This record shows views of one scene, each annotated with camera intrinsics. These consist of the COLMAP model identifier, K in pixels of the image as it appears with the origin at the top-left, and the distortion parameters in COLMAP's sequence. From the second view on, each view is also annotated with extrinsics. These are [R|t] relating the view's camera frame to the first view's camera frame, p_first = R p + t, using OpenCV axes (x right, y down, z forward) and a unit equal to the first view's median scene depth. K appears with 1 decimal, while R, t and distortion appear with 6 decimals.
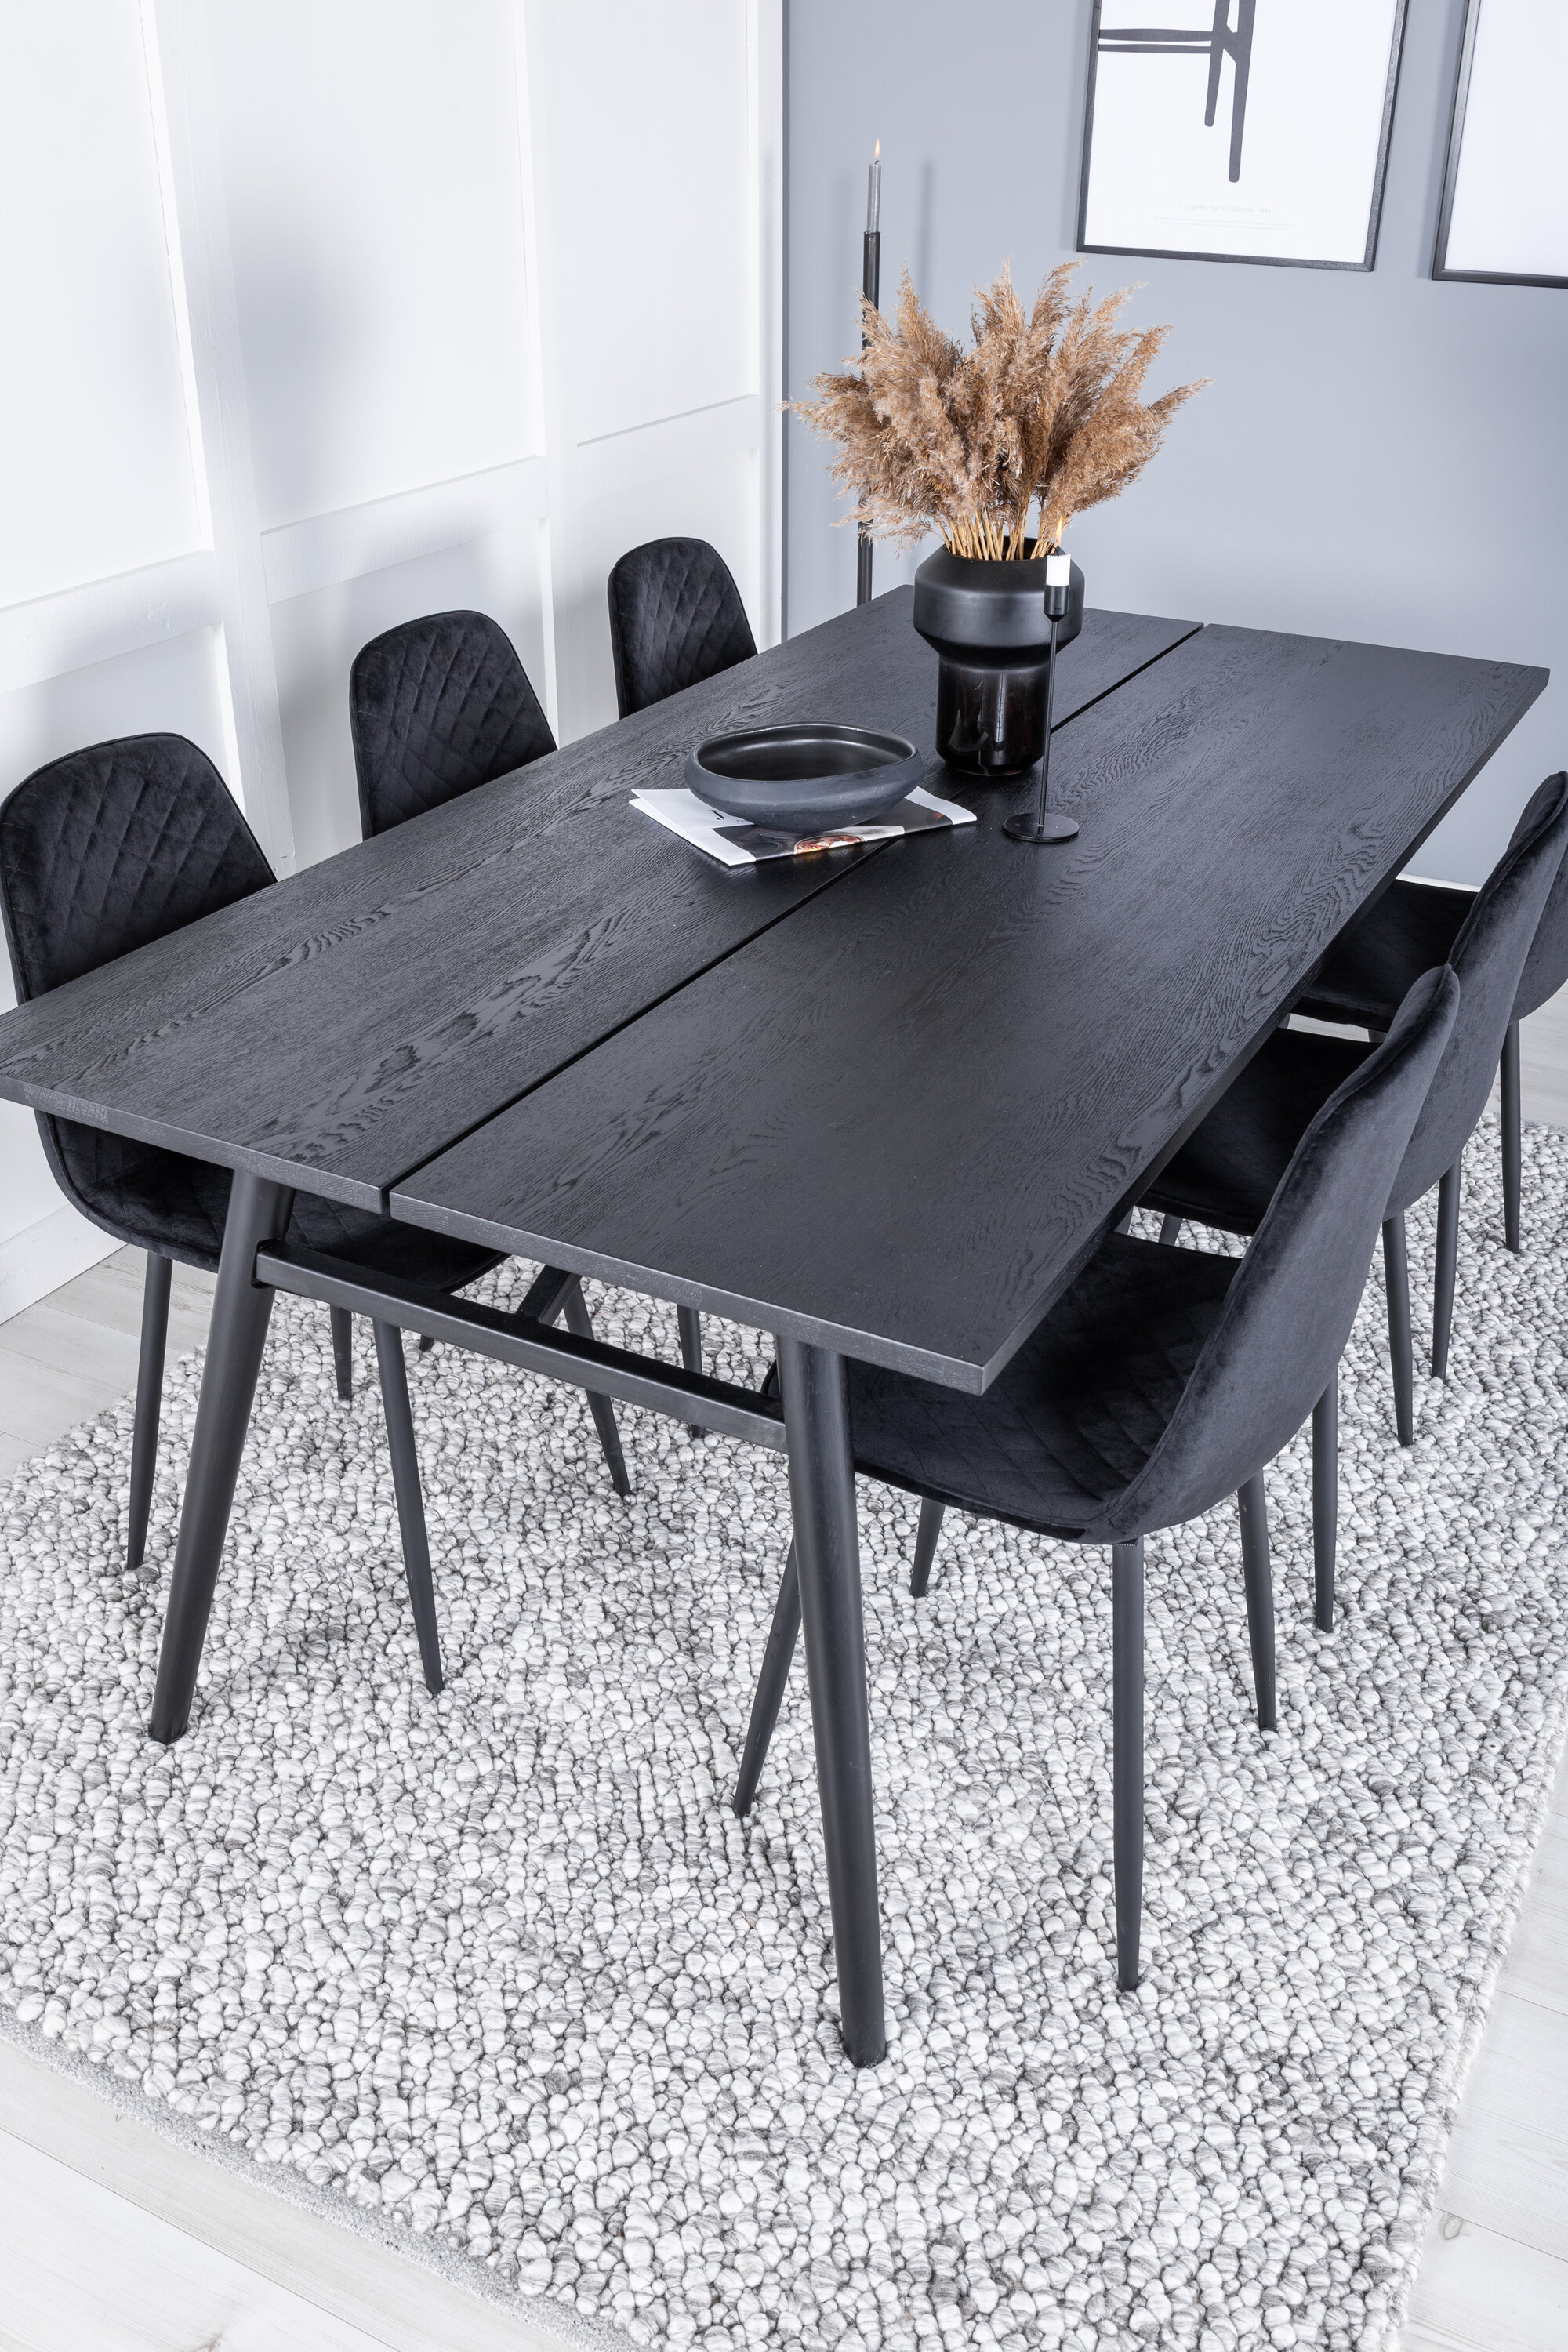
lens RADIAL K [[2127.7, 0, 766.8], [0, 2127.7, 1176.1], [0, 0, 1]] dist [-0.038241, -0.006287]
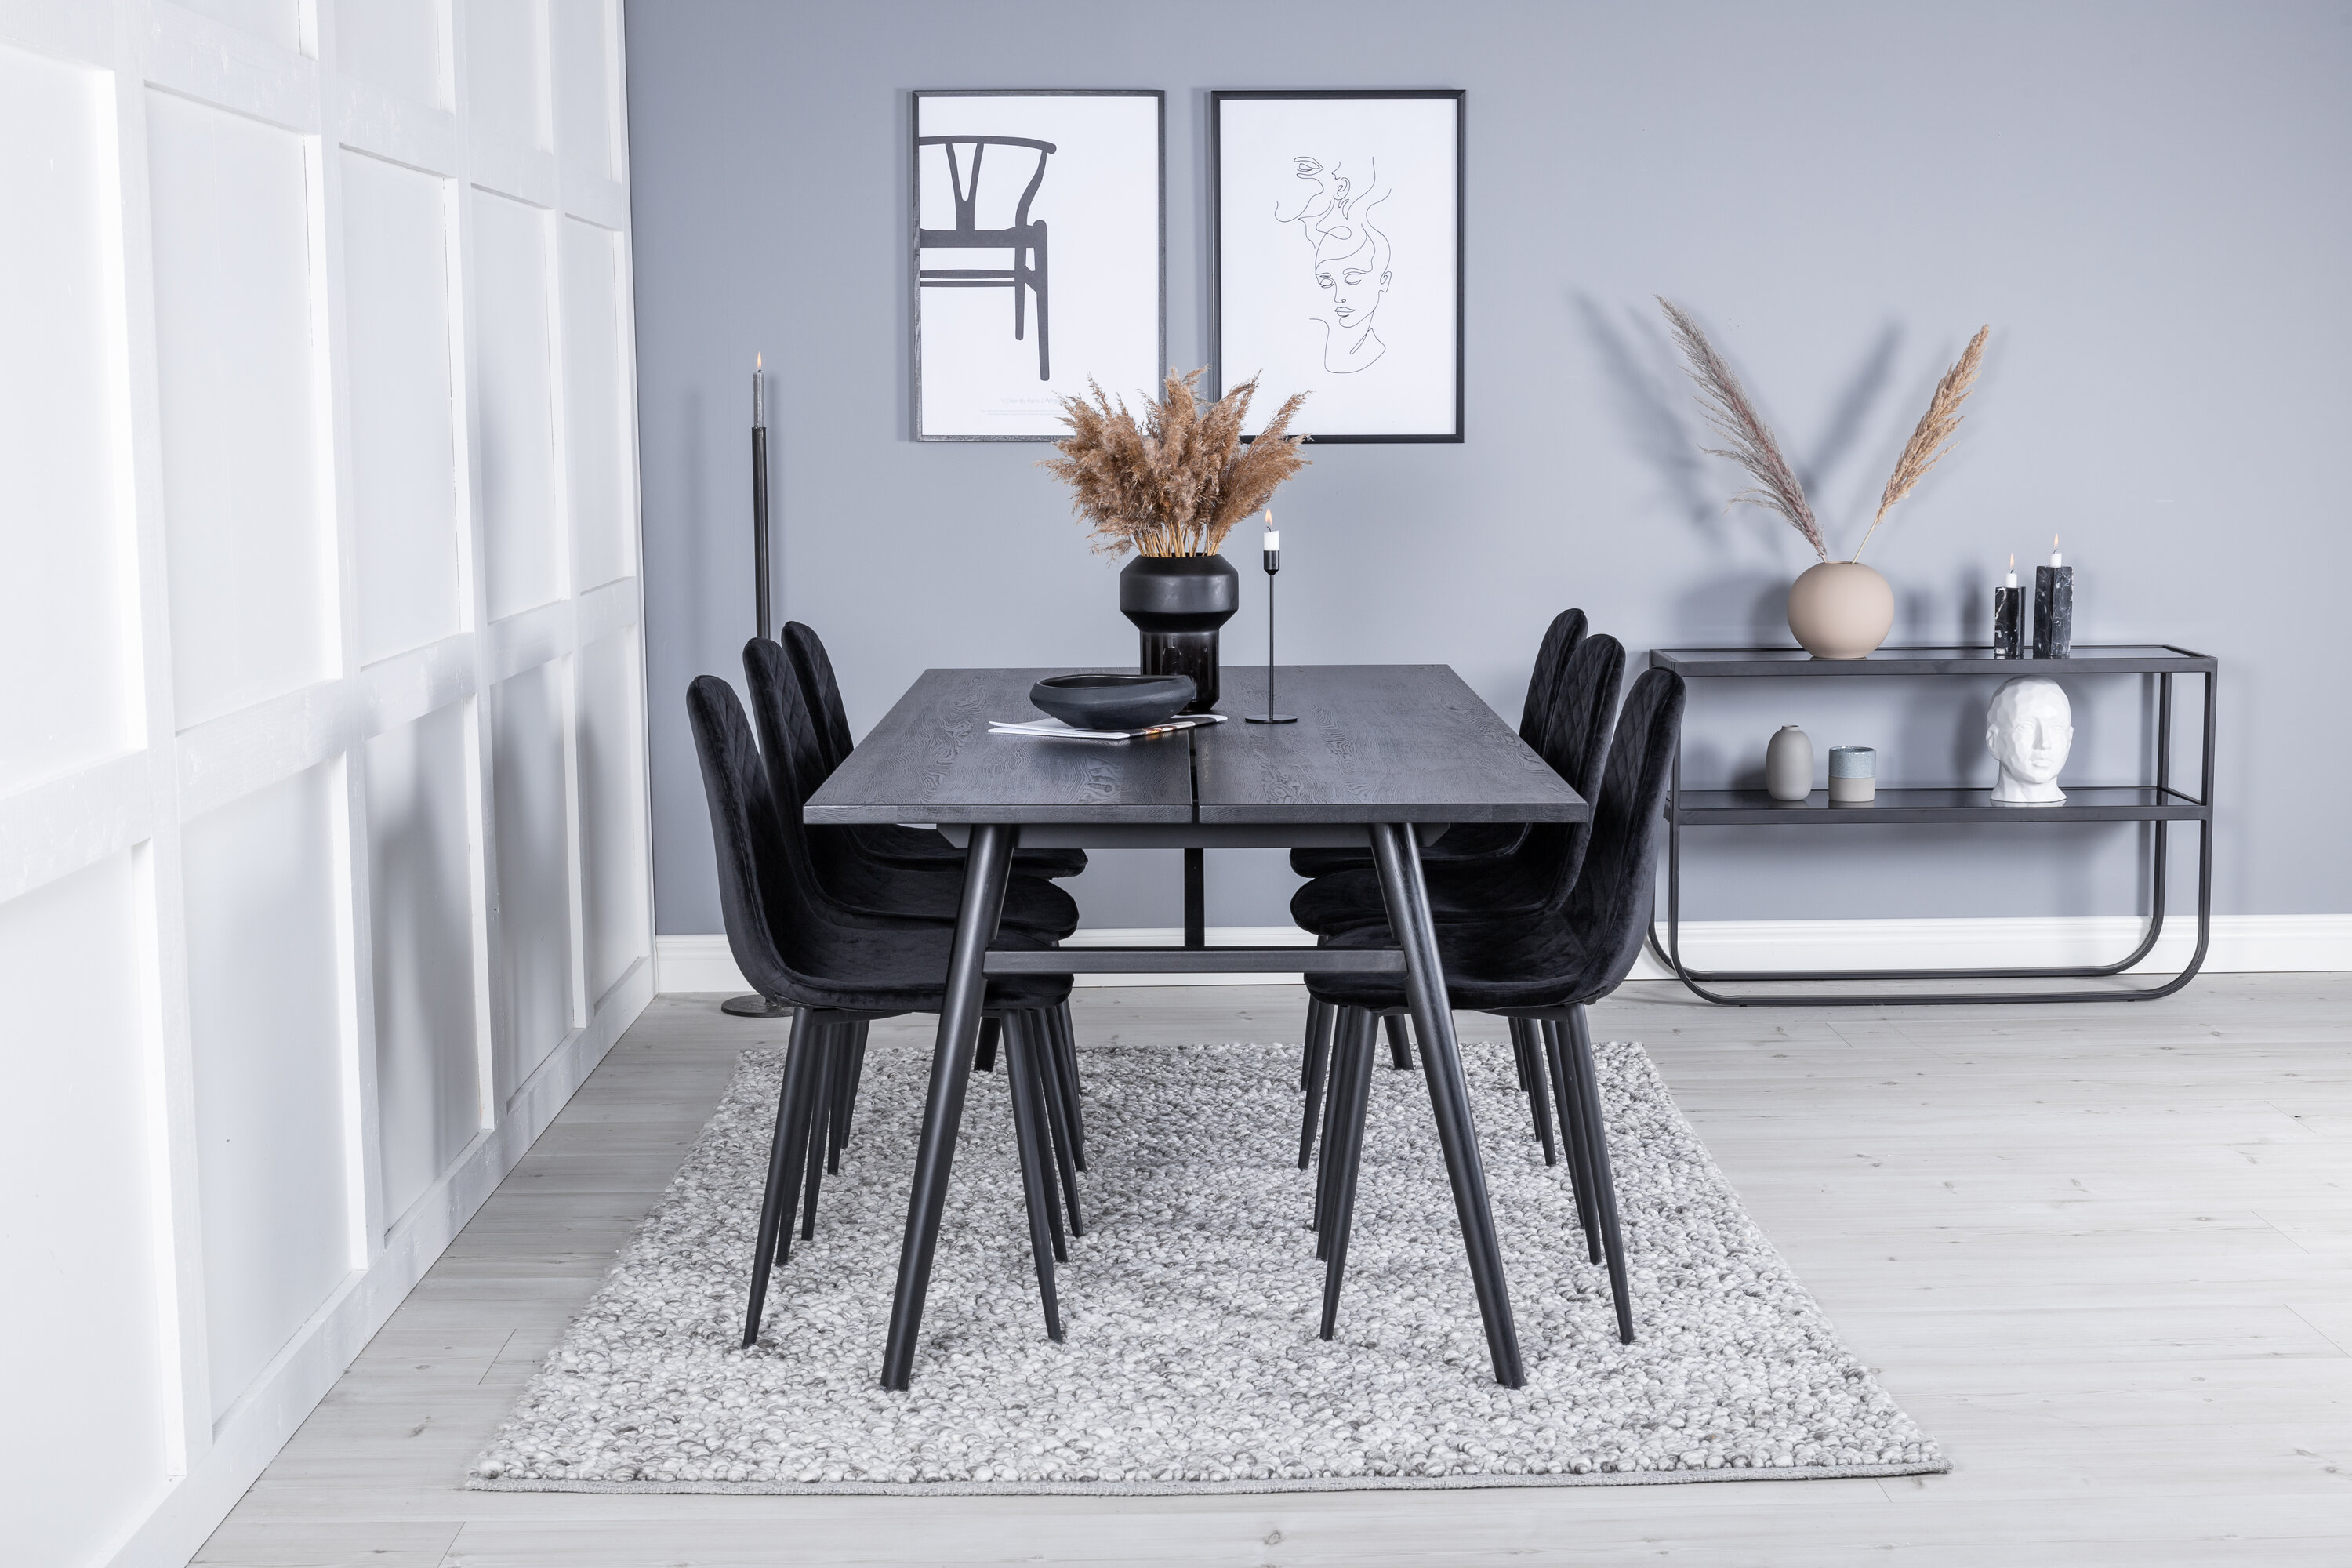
lens RADIAL K [[3042.9, 0, 1185.2], [0, 3042.9, 777.1], [0, 0, 1]] dist [-0.060748, 0.000000]
pose [[0.877063, -0.070958, 0.475105, -0.928951], [0.240506, 0.921009, -0.306429, 0.503367], [-0.415833, 0.383023, 0.824849, -0.679364]]
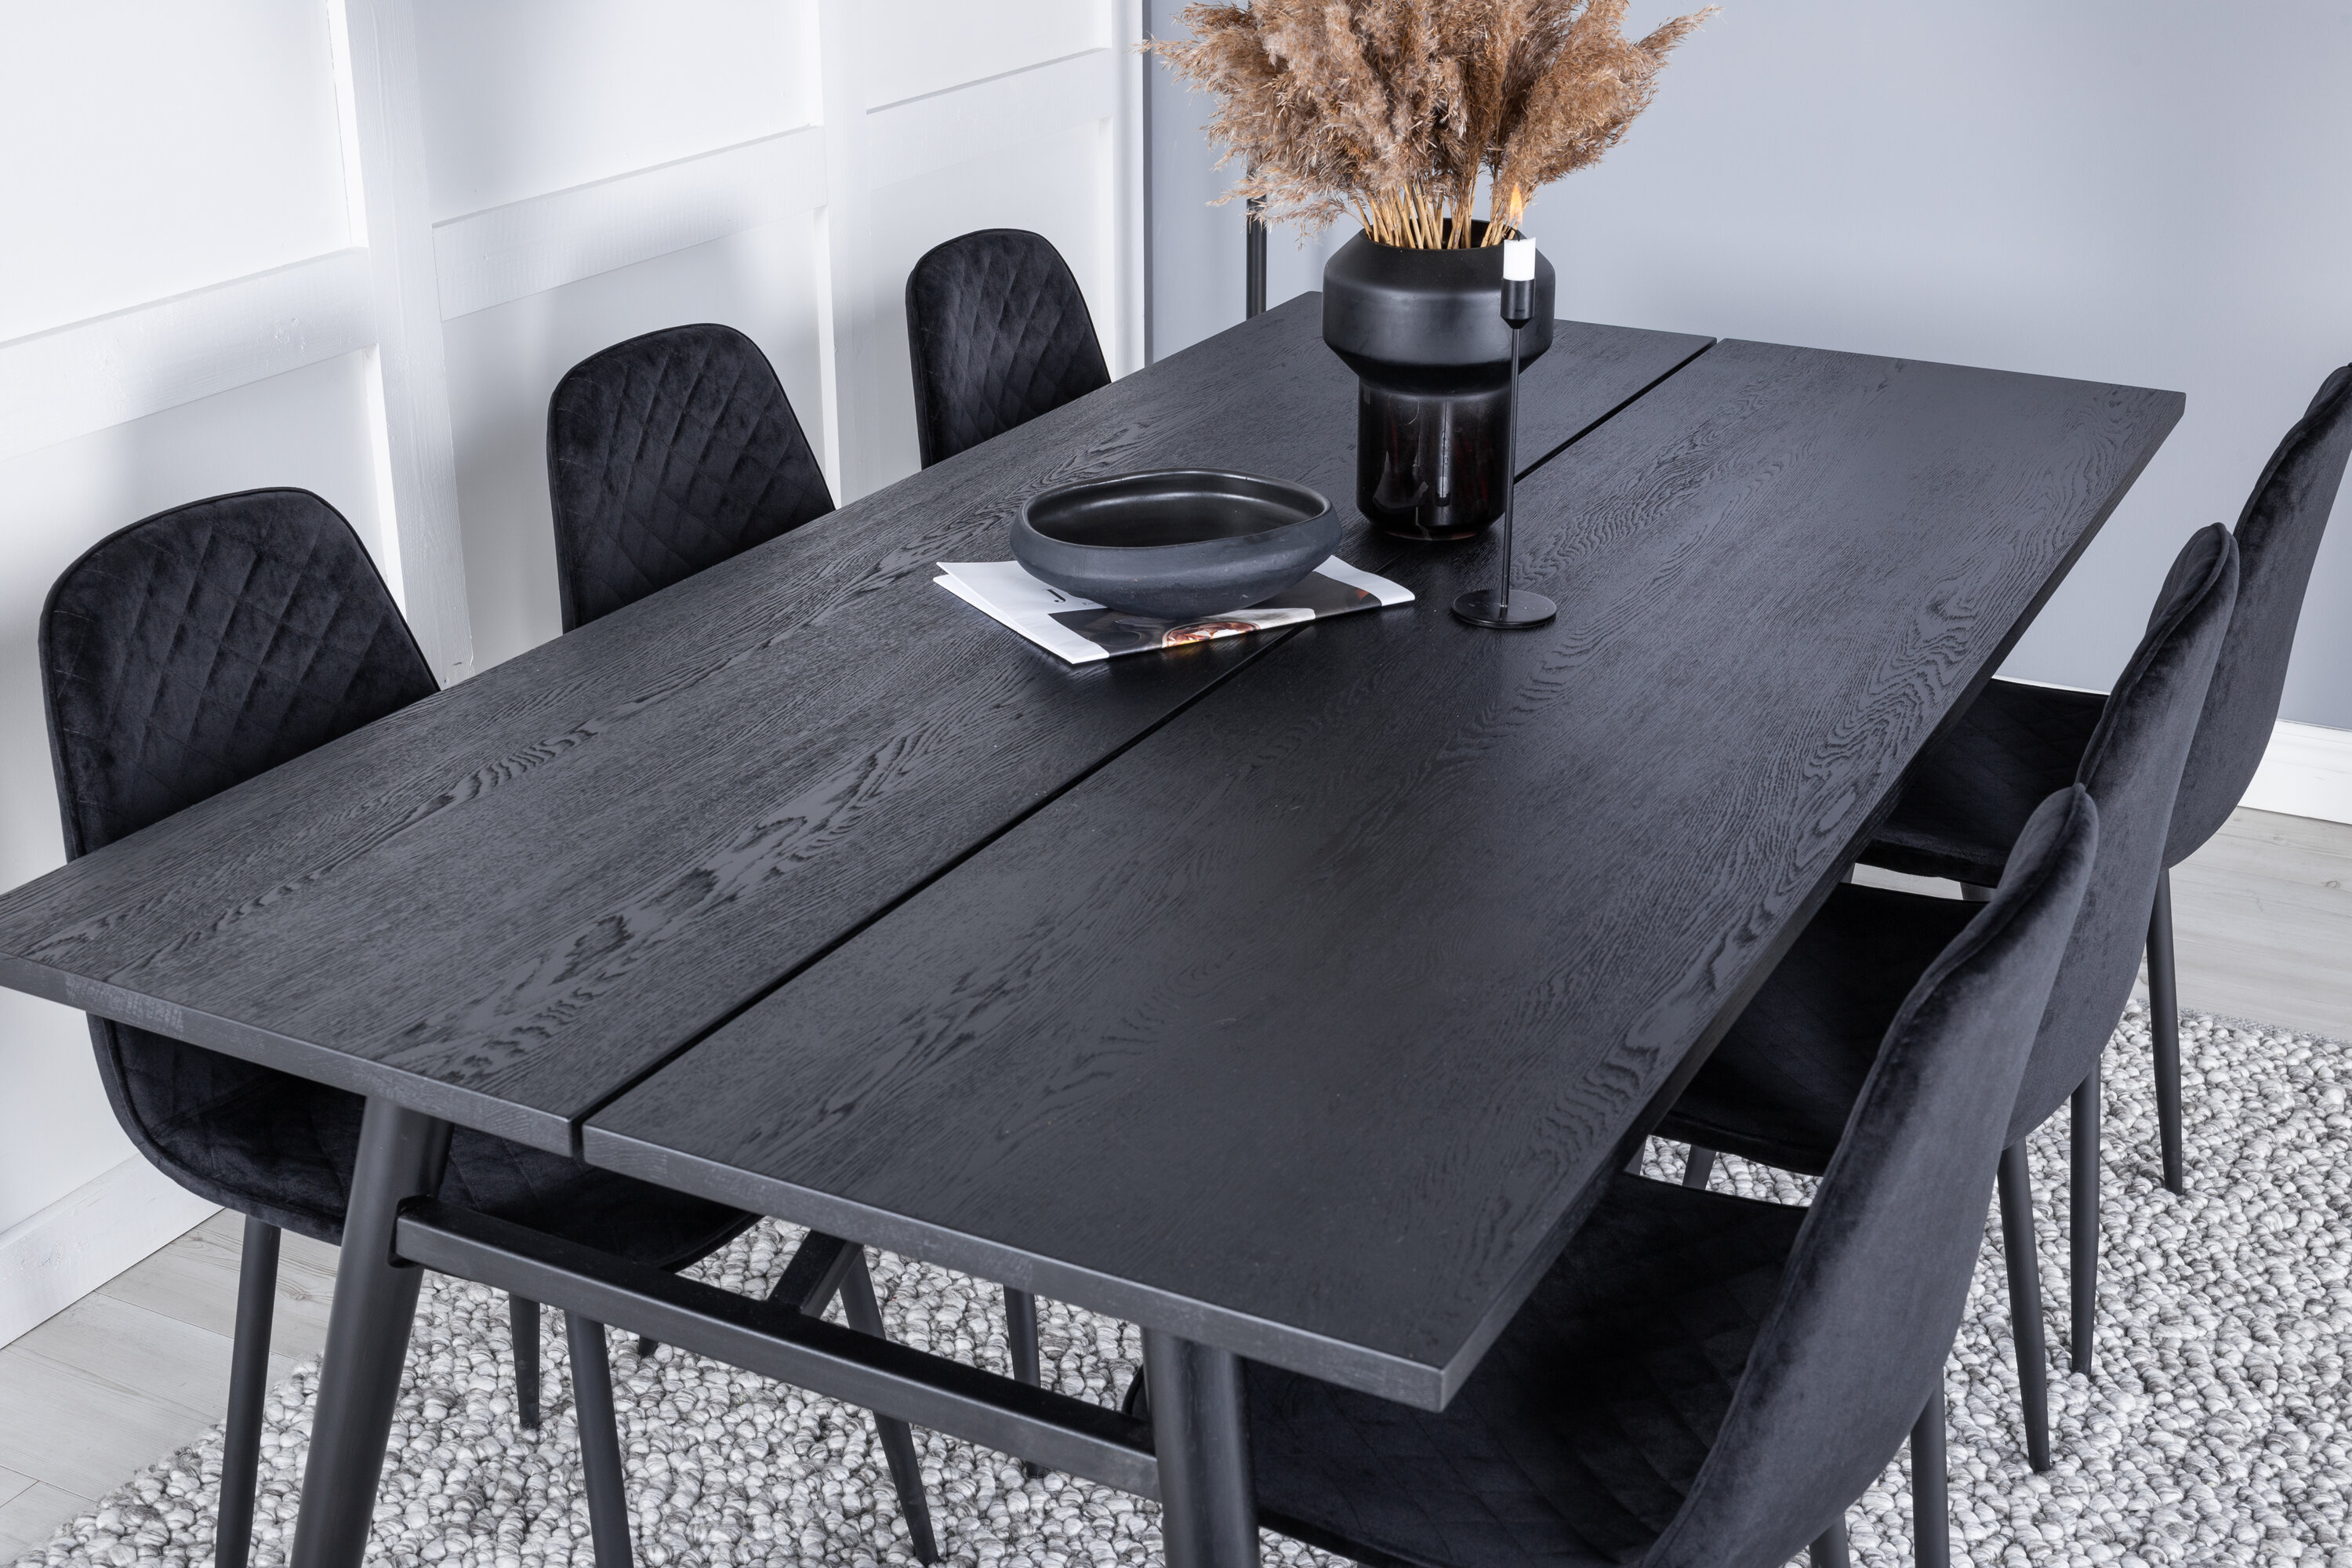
lens RADIAL K [[2895.5, 0, 1195.7], [0, 2895.5, 746.7], [0, 0, 1]] dist [-0.057740, 0.000000]
pose [[0.999710, -0.009532, 0.022133, 0.002049], [0.012195, 0.992268, -0.123515, 0.002737], [-0.020784, 0.123749, 0.992096, 0.033050]]
